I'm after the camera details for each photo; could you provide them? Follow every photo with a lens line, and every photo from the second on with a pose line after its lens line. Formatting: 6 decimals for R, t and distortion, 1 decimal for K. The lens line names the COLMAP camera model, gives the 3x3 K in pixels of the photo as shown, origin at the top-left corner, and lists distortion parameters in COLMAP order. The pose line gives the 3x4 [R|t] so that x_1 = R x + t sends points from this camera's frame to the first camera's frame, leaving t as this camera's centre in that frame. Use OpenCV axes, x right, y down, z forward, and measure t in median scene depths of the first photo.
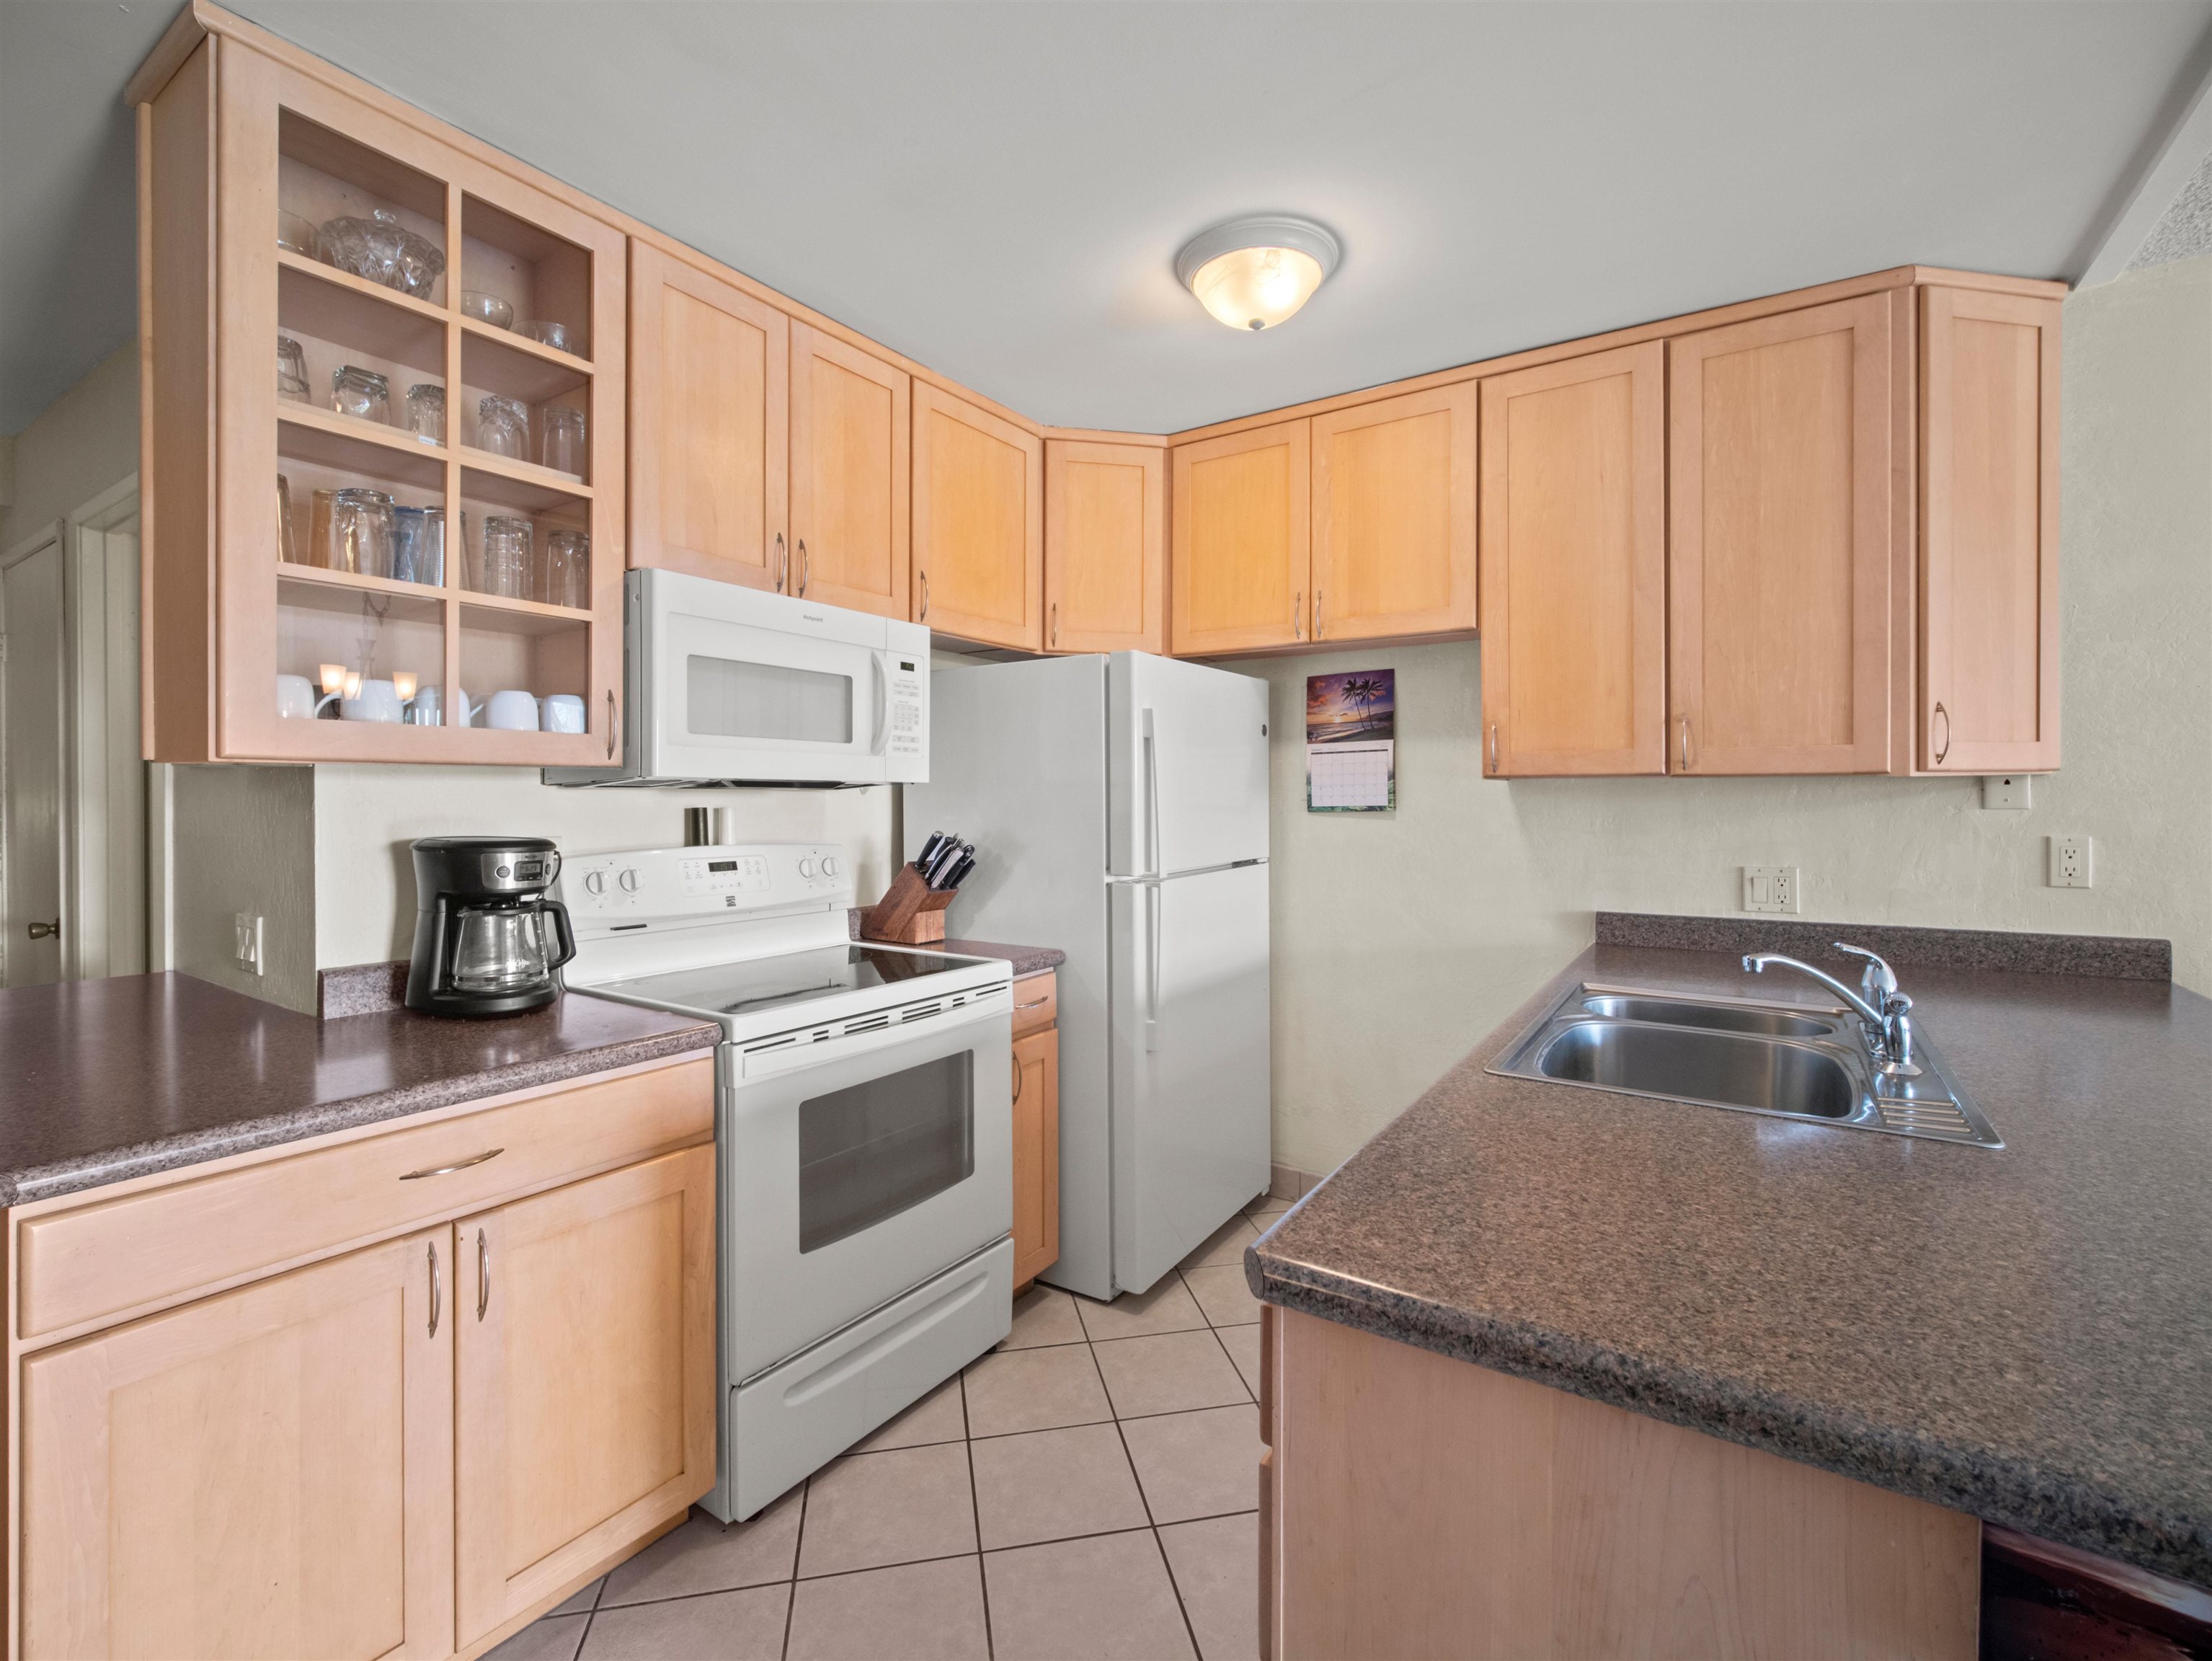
lens RADIAL K [[998.5, 0, 1108.3], [0, 998.5, 801.2], [0, 0, 1]] dist [0.009752, 0.000153]
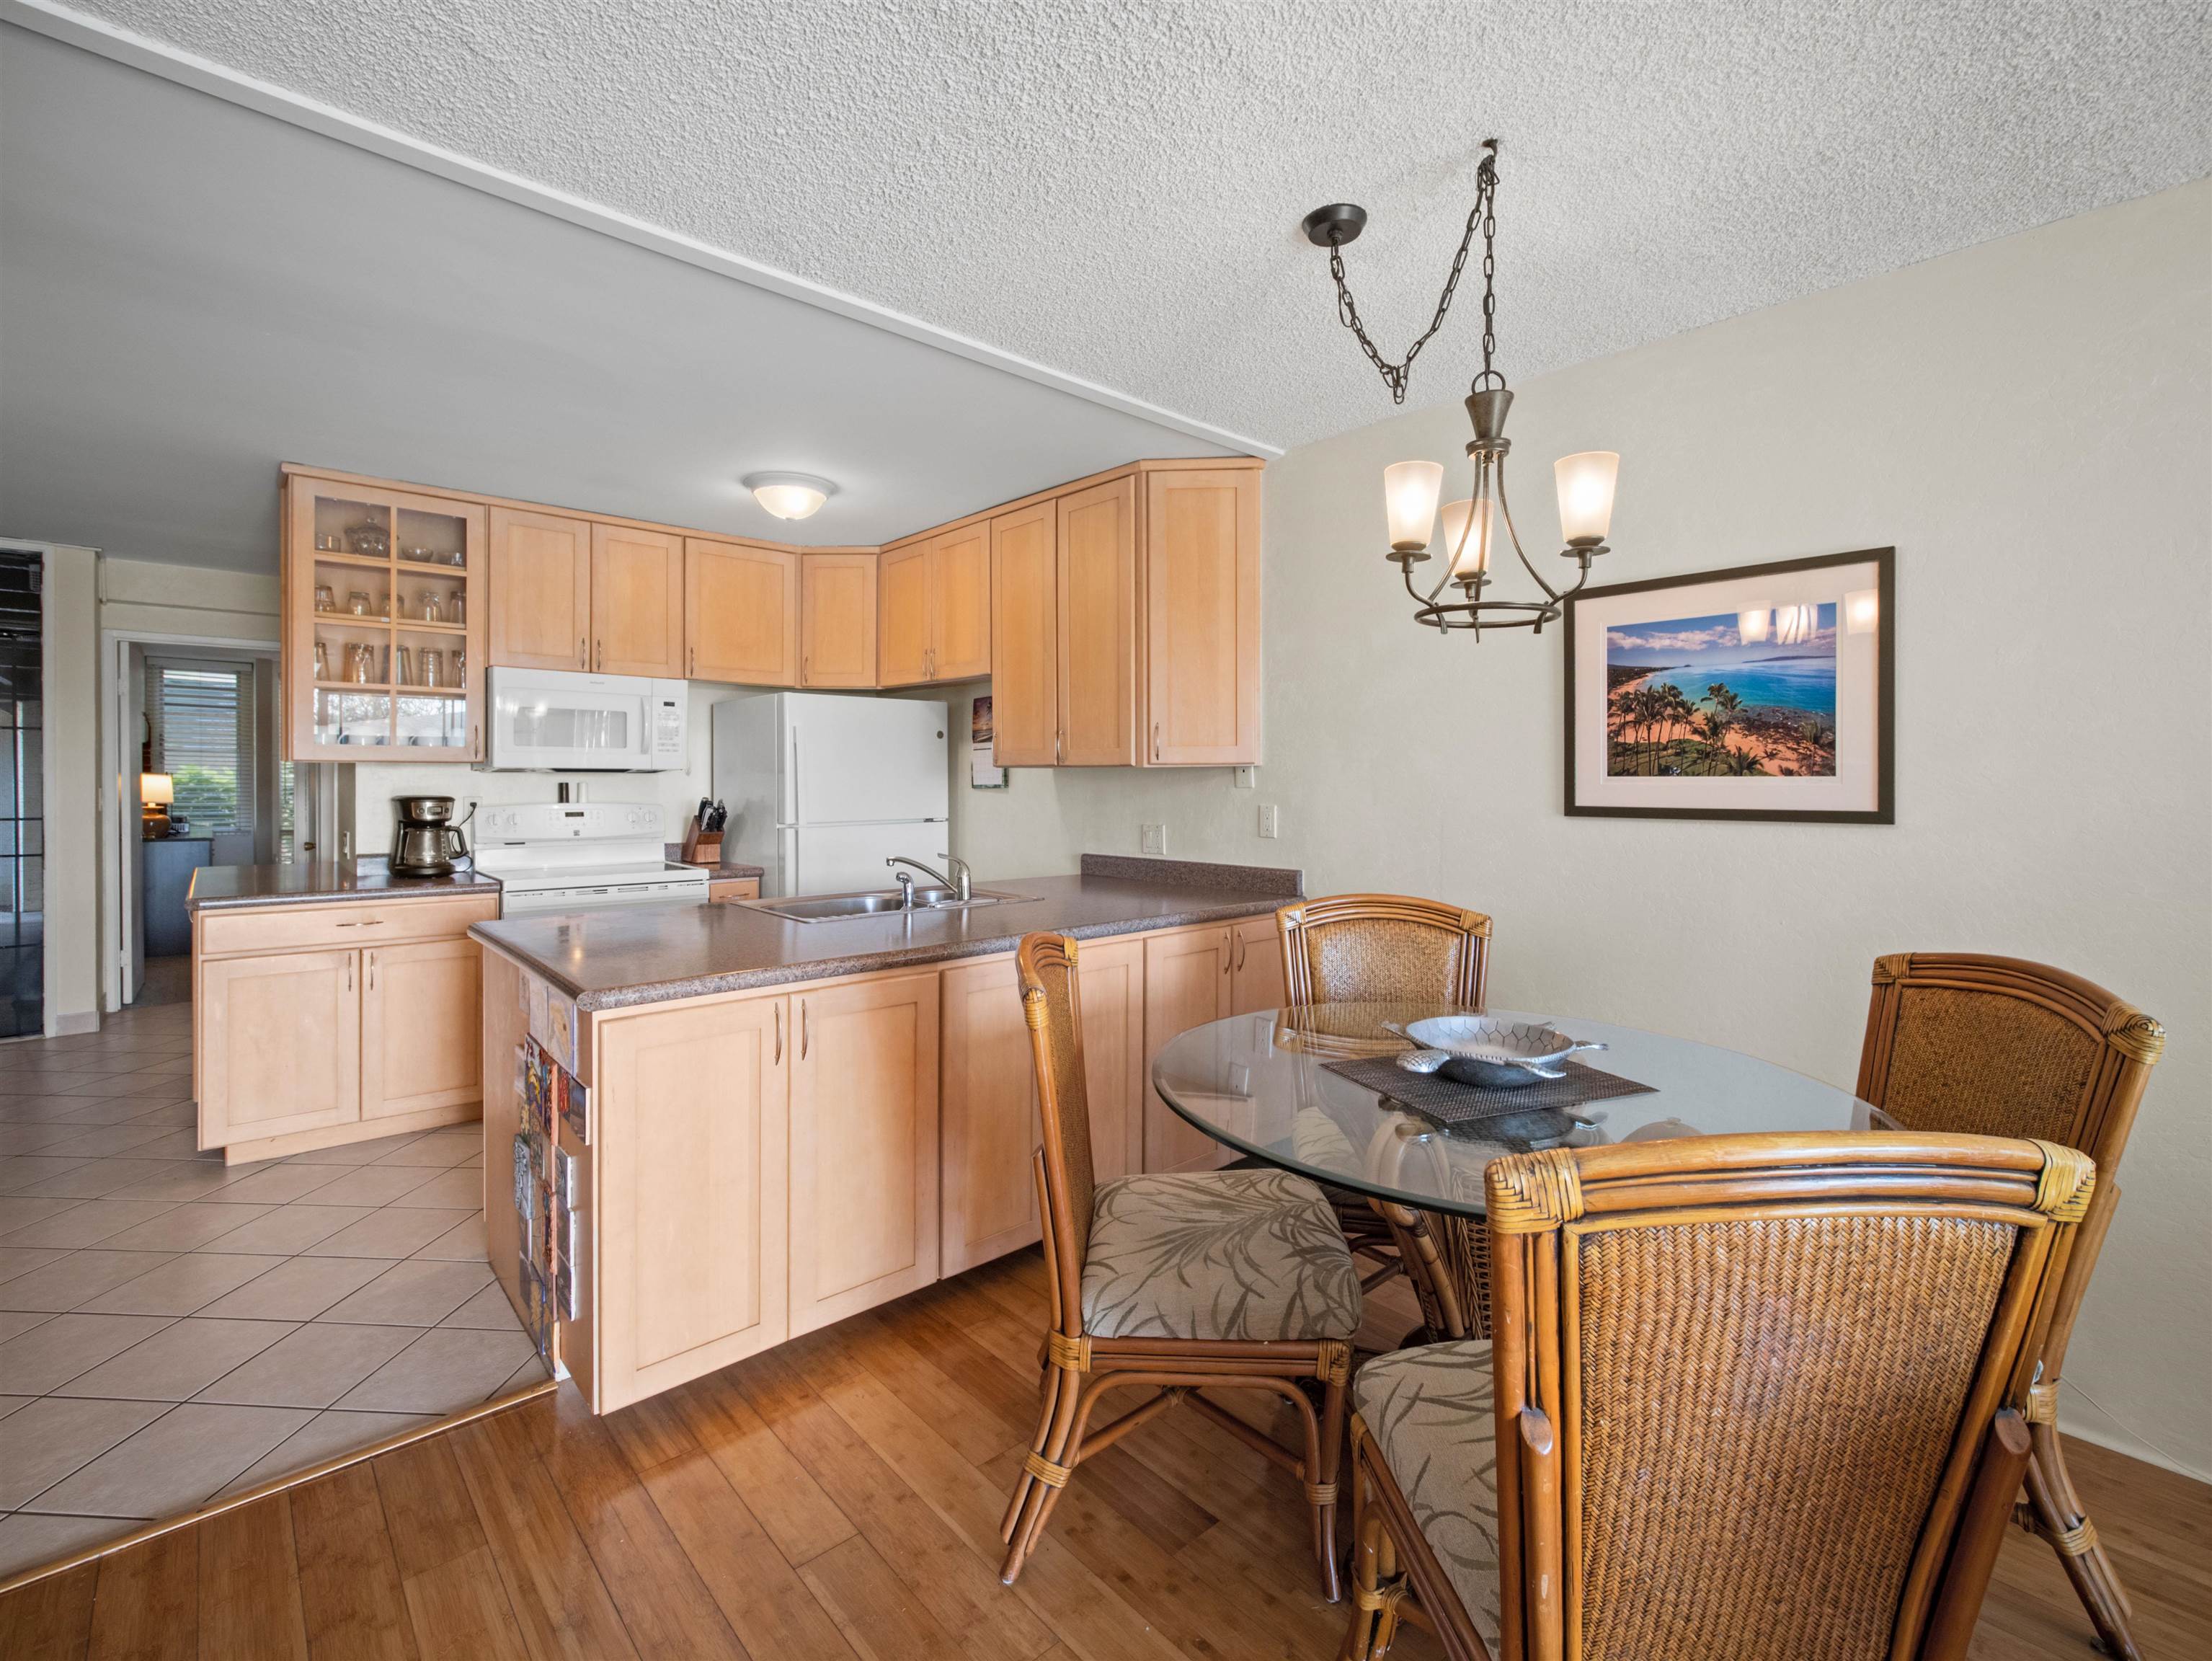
lens RADIAL K [[990.3, 0, 1104.1], [0, 990.3, 790.0], [0, 0, 1]] dist [-0.002570, -0.000532]
pose [[0.968502, 0.007213, -0.248903, 1.117887], [-0.005398, 0.999954, 0.007972, -0.000059], [0.248949, -0.006377, 0.968496, -0.583715]]
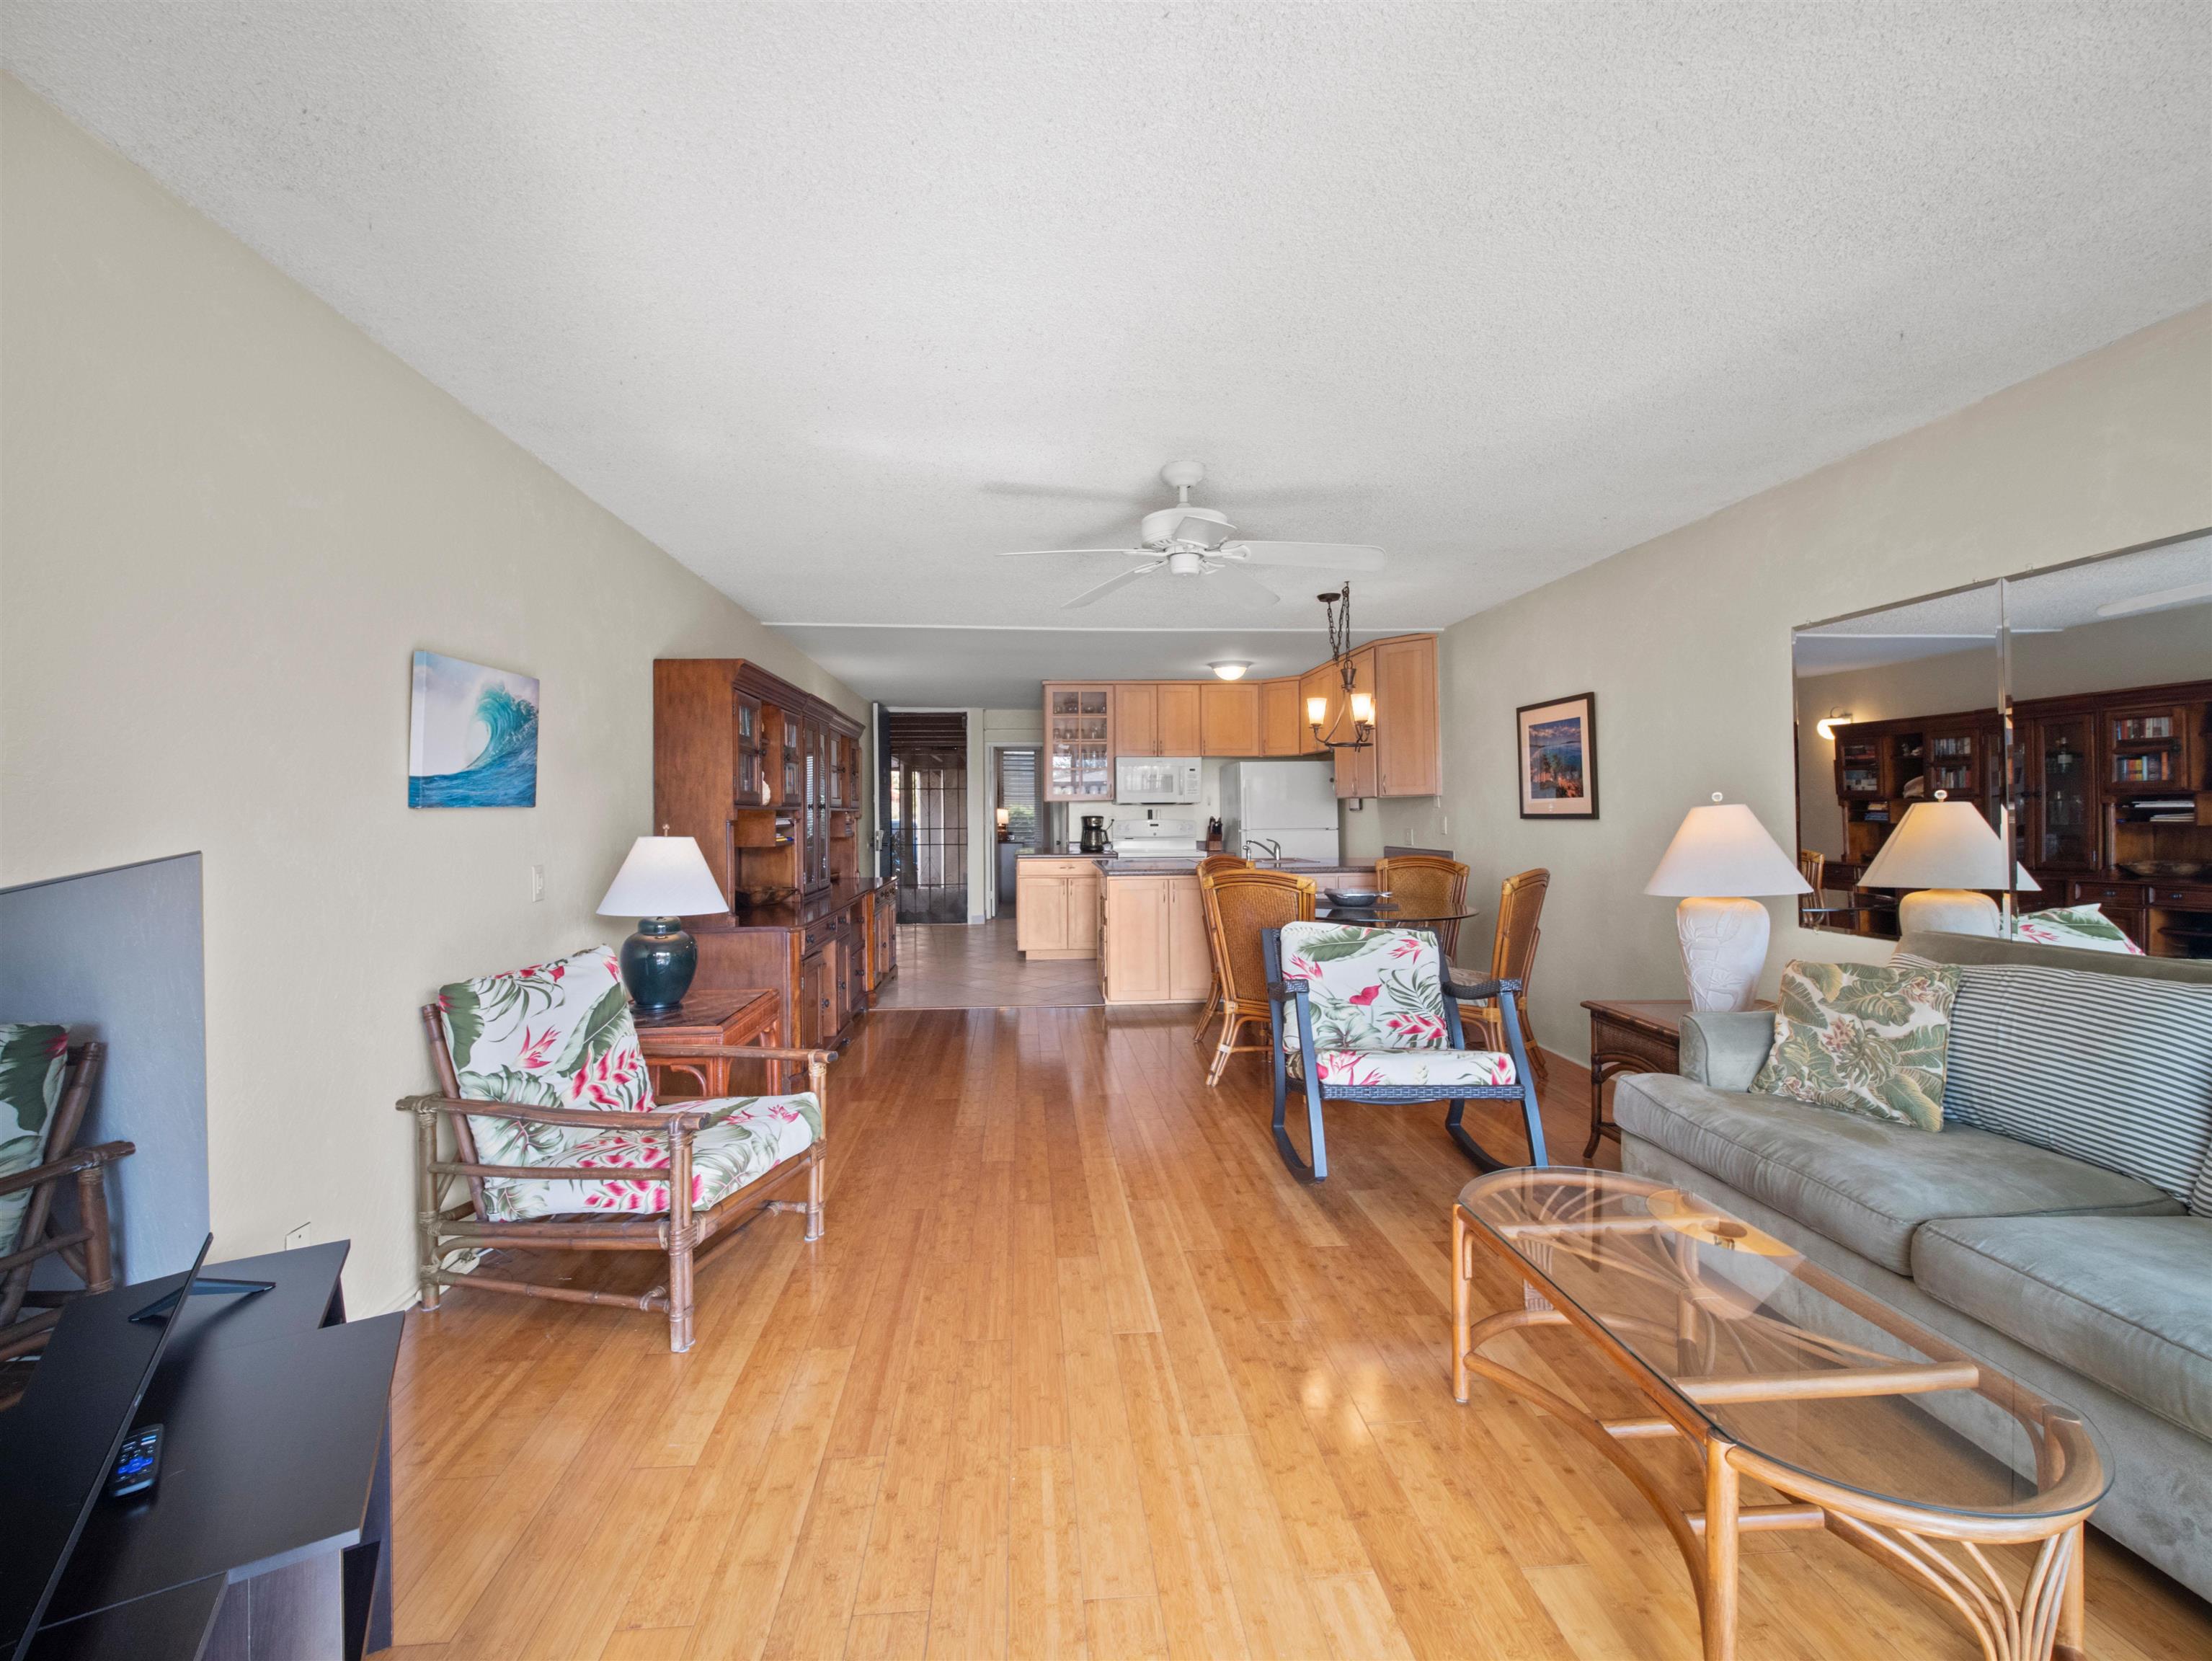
lens RADIAL K [[990.3, 0, 1104.1], [0, 990.3, 790.0], [0, 0, 1]] dist [-0.002570, -0.000532]
pose [[0.615954, -0.021223, -0.787496, 2.687284], [0.005240, 0.999725, -0.022844, 0.018622], [0.787765, 0.009944, 0.615896, -1.603146]]
